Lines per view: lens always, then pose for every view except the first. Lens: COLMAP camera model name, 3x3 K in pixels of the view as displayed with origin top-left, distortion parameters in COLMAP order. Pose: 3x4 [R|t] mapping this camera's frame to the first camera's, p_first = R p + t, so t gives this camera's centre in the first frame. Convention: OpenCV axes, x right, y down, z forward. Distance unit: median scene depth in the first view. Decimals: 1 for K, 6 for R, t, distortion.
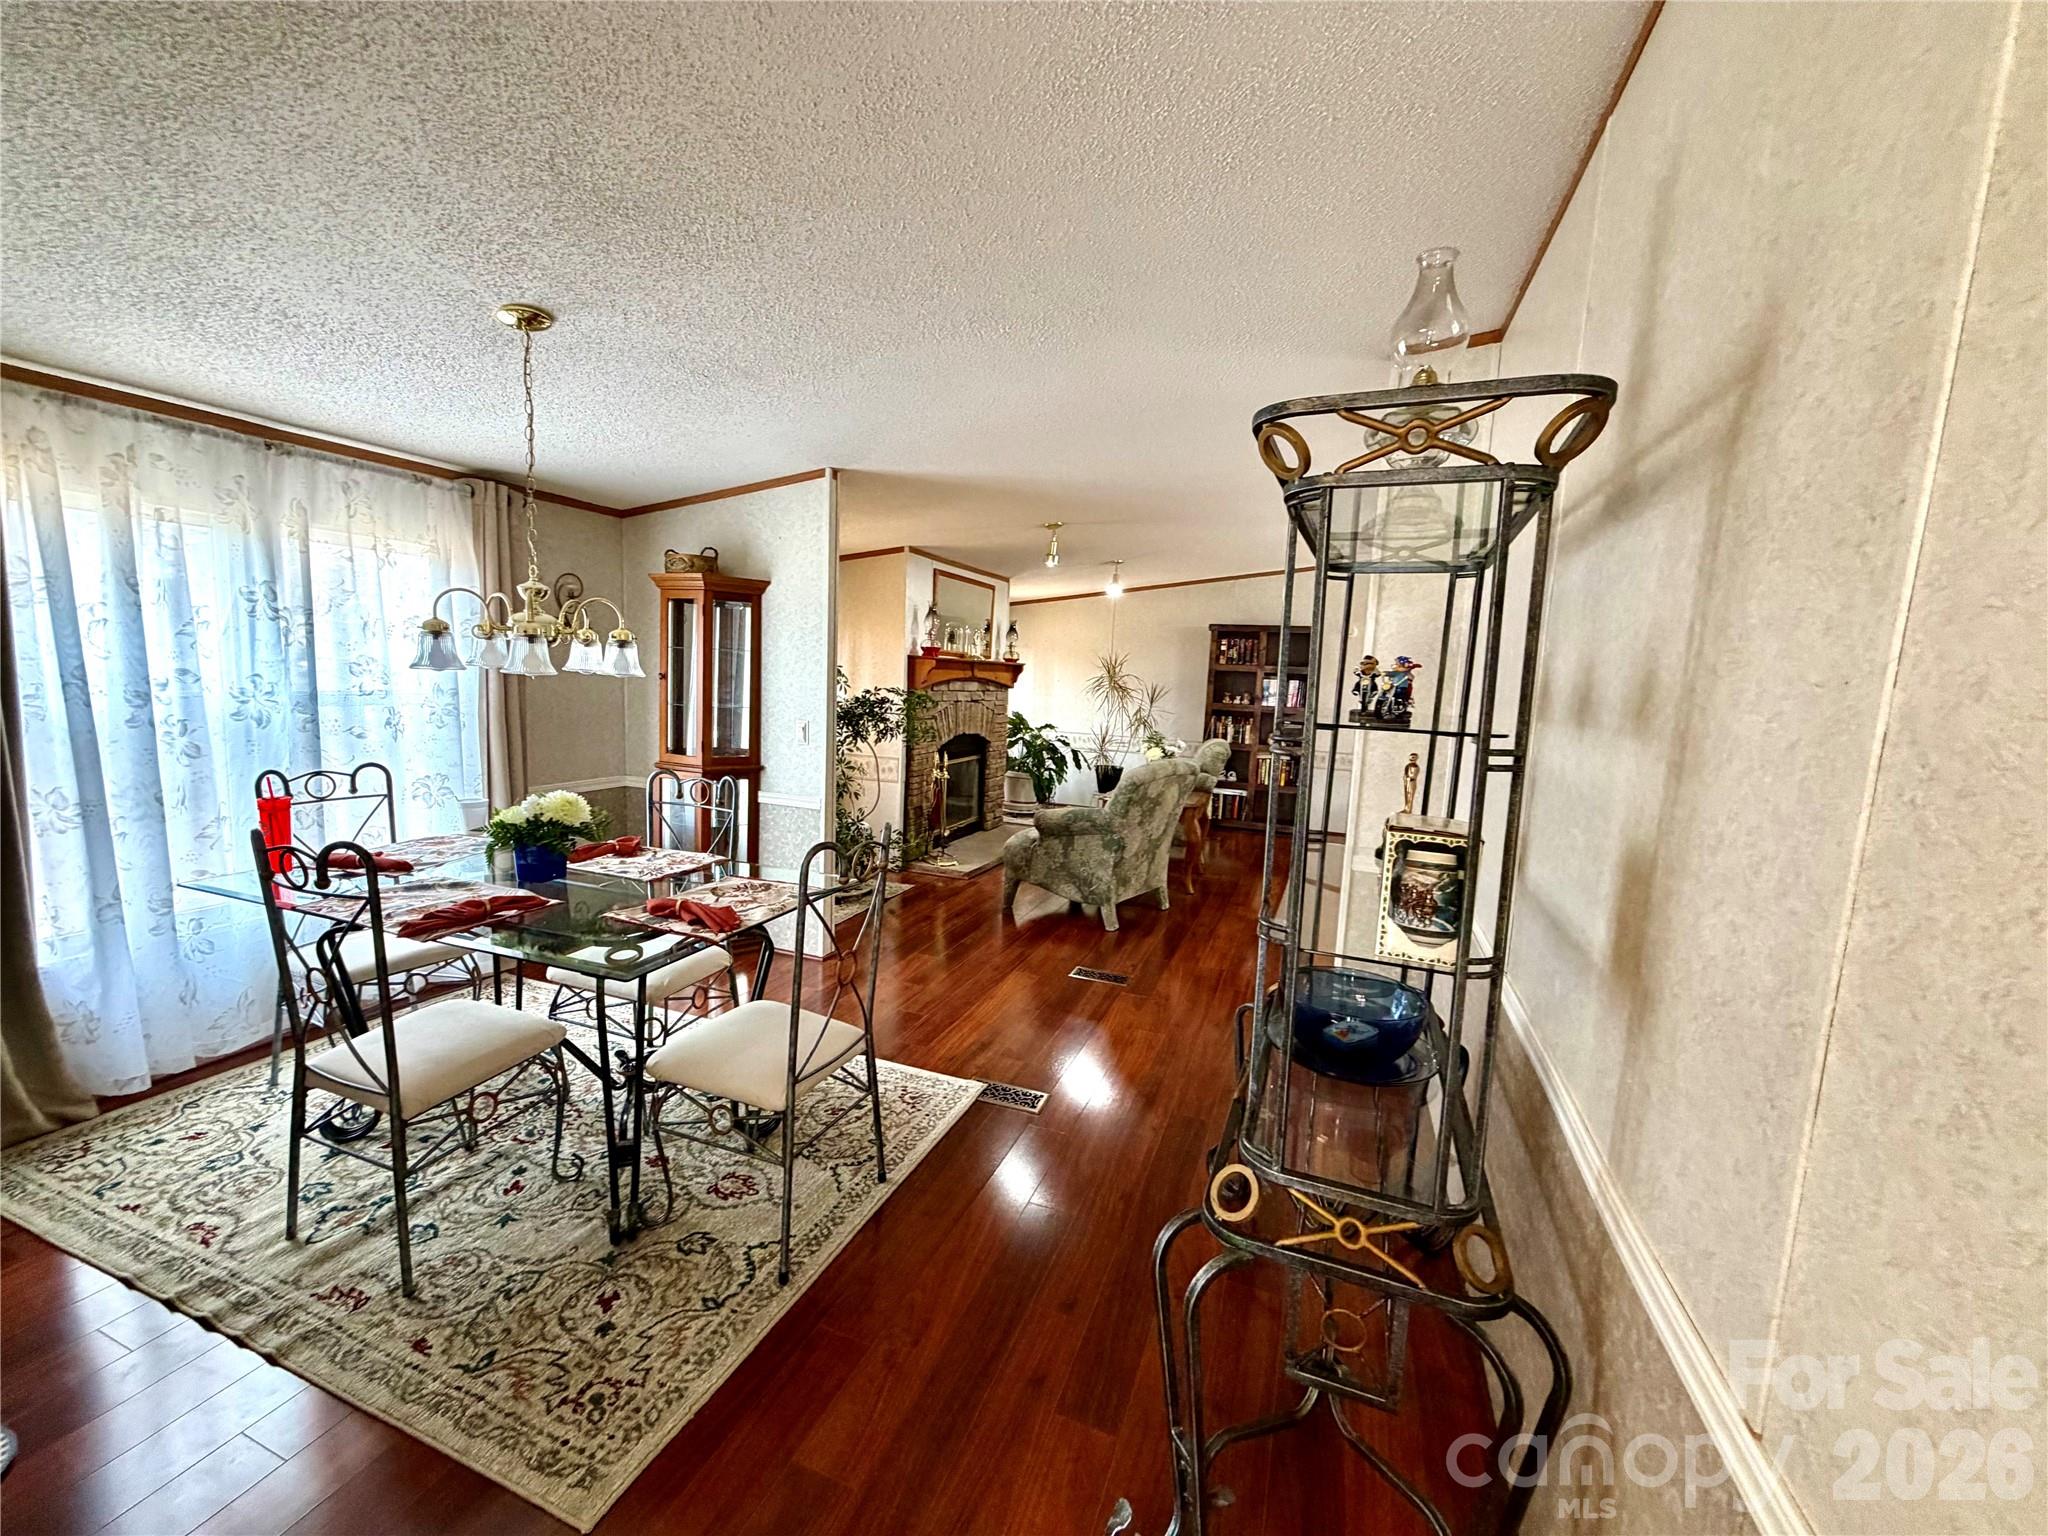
lens RADIAL K [[816.4, 0, 1019.0], [0, 816.4, 771.8], [0, 0, 1]] dist [-0.000034, -0.000299]
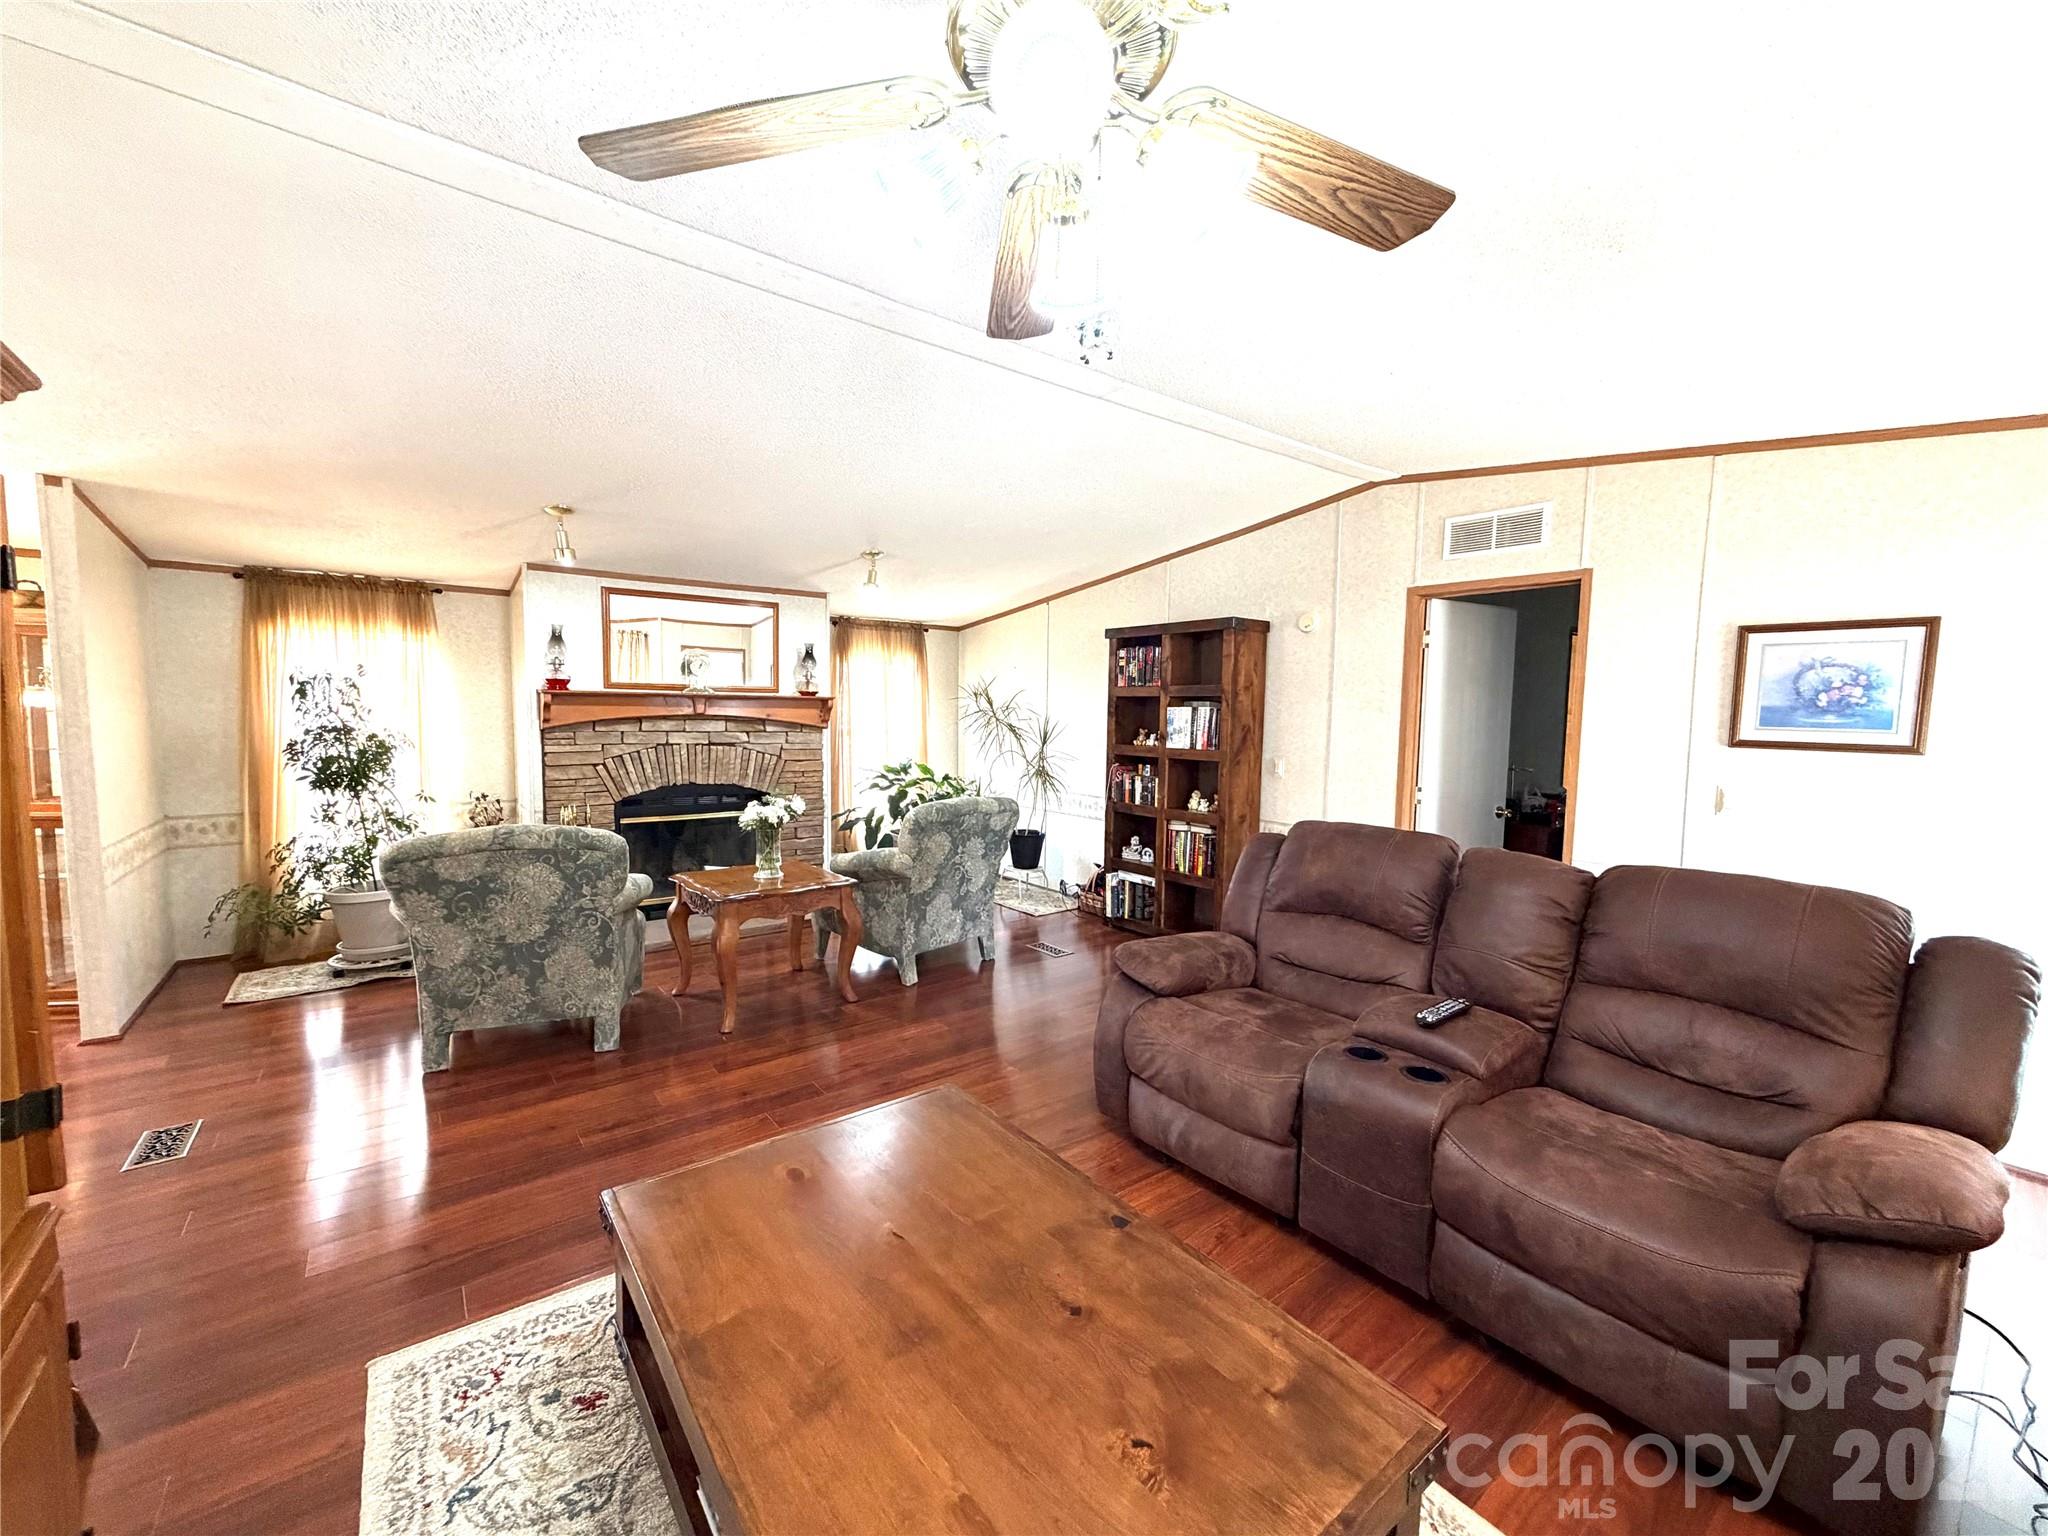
lens RADIAL K [[816.4, 0, 1019.0], [0, 816.4, 771.8], [0, 0, 1]] dist [-0.000034, -0.000299]
pose [[0.854487, 0.007434, -0.519420, 0.584931], [-0.040245, 0.997840, -0.051924, -0.026327], [0.517912, 0.065272, 0.852940, 0.429921]]
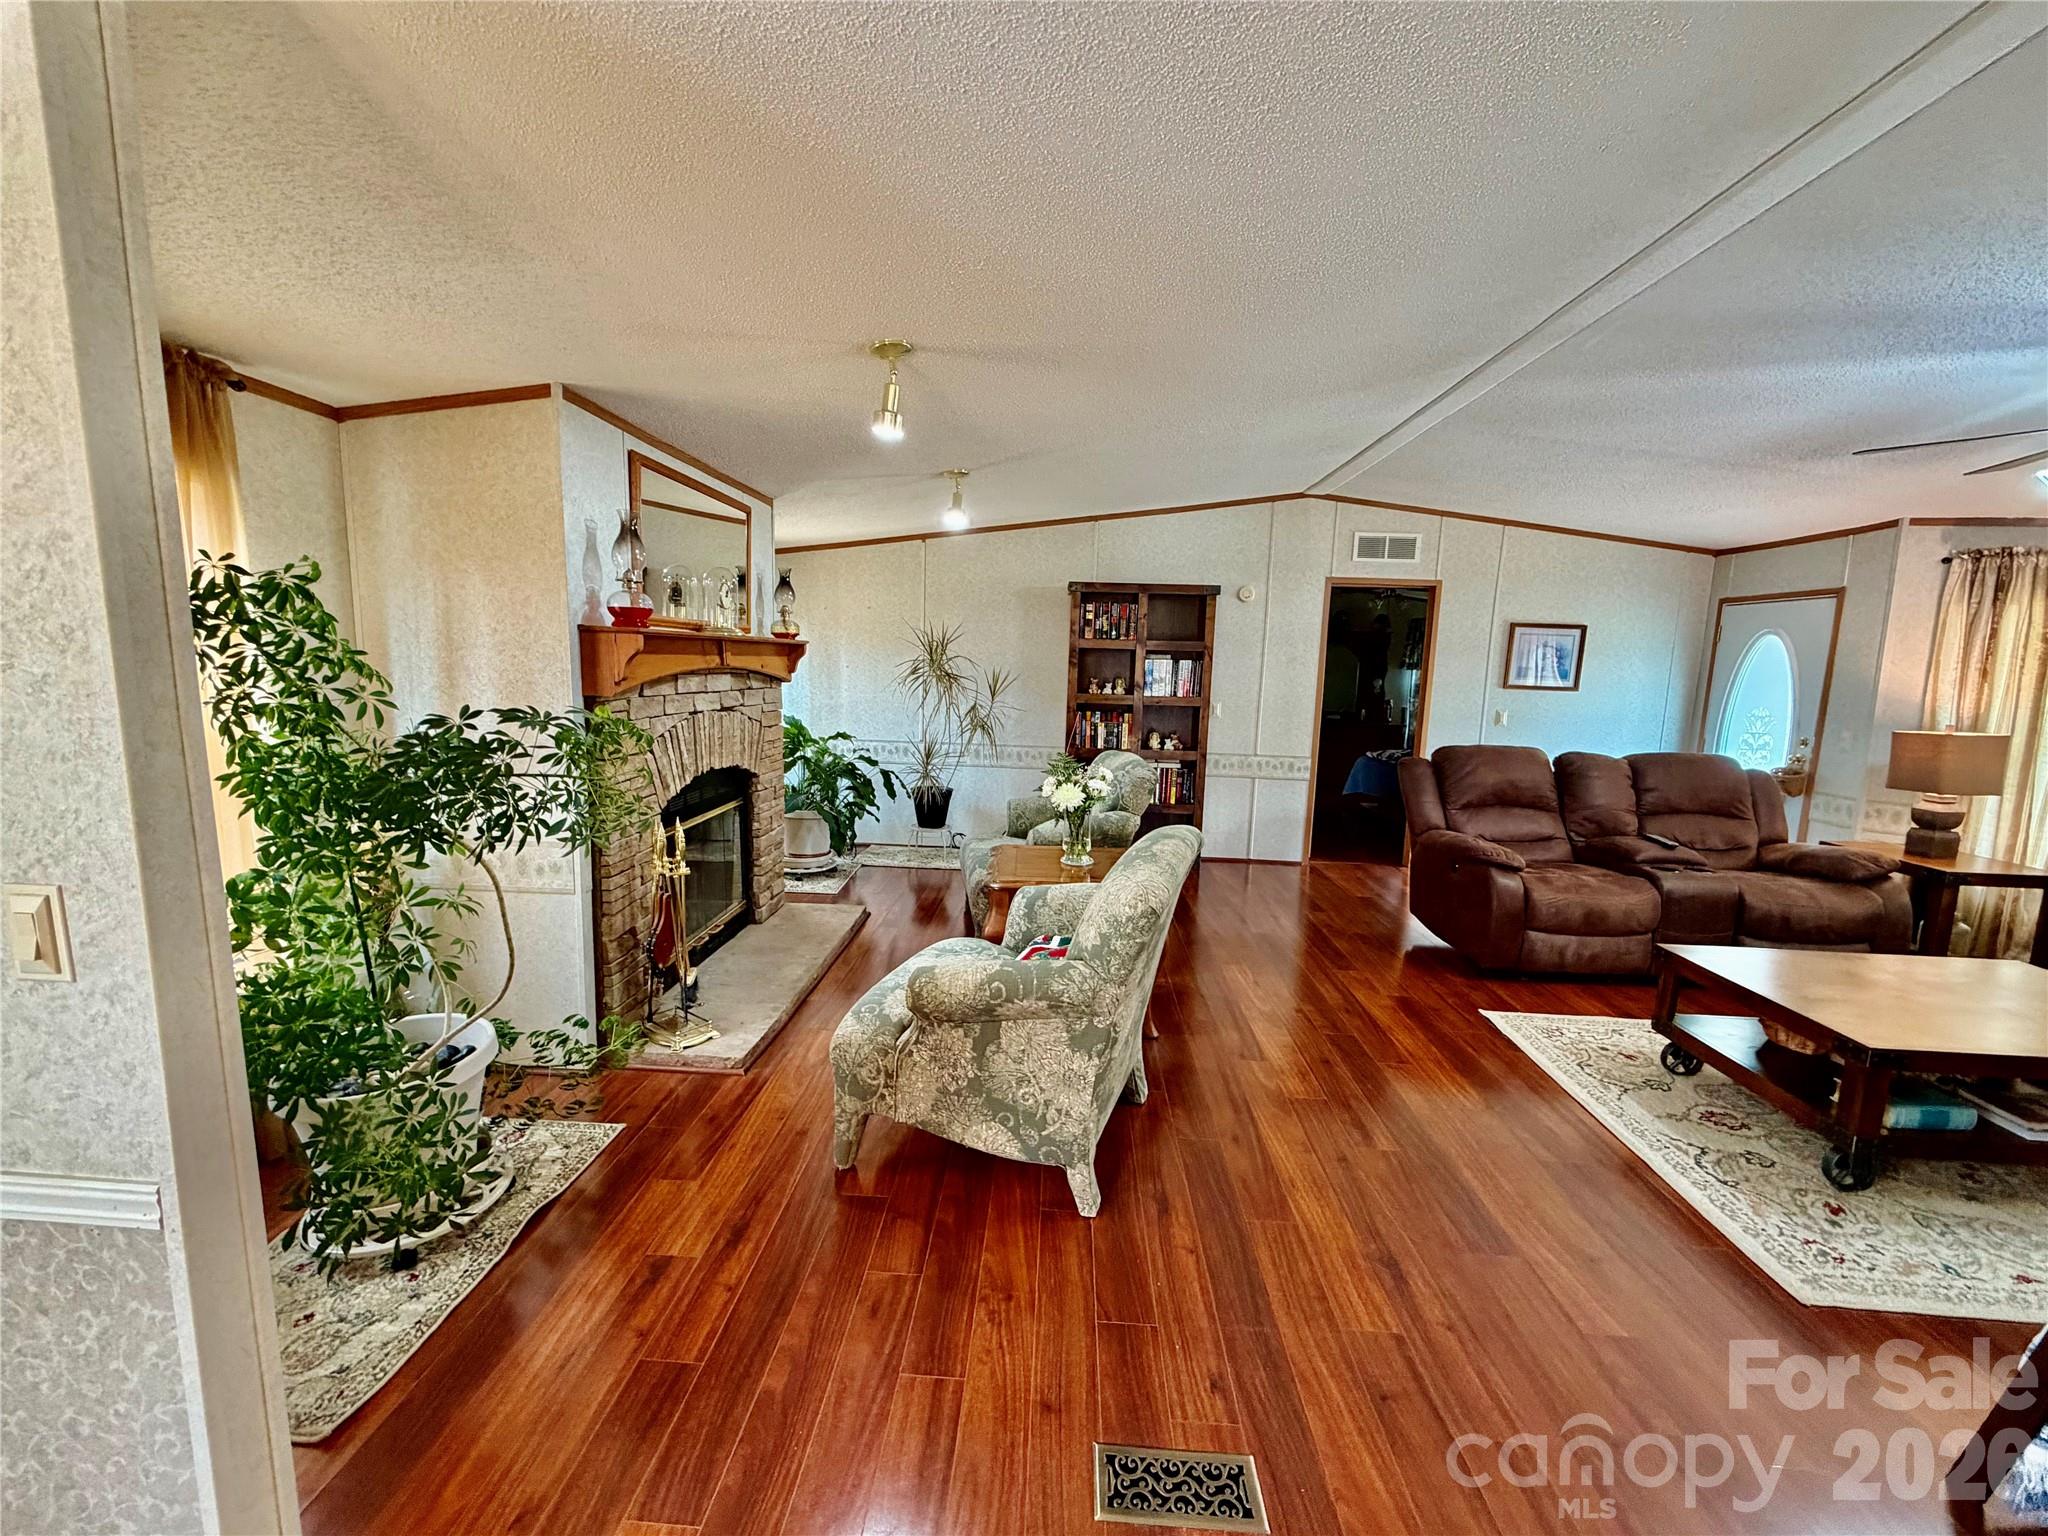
lens RADIAL K [[815.7, 0, 1022.3], [0, 815.7, 772.2], [0, 0, 1]] dist [0.000576, -0.000122]
pose [[0.950380, -0.060171, 0.305216, -0.033191], [0.051778, 0.998026, 0.035528, -0.049158], [-0.306752, -0.017961, 0.951620, 0.376677]]
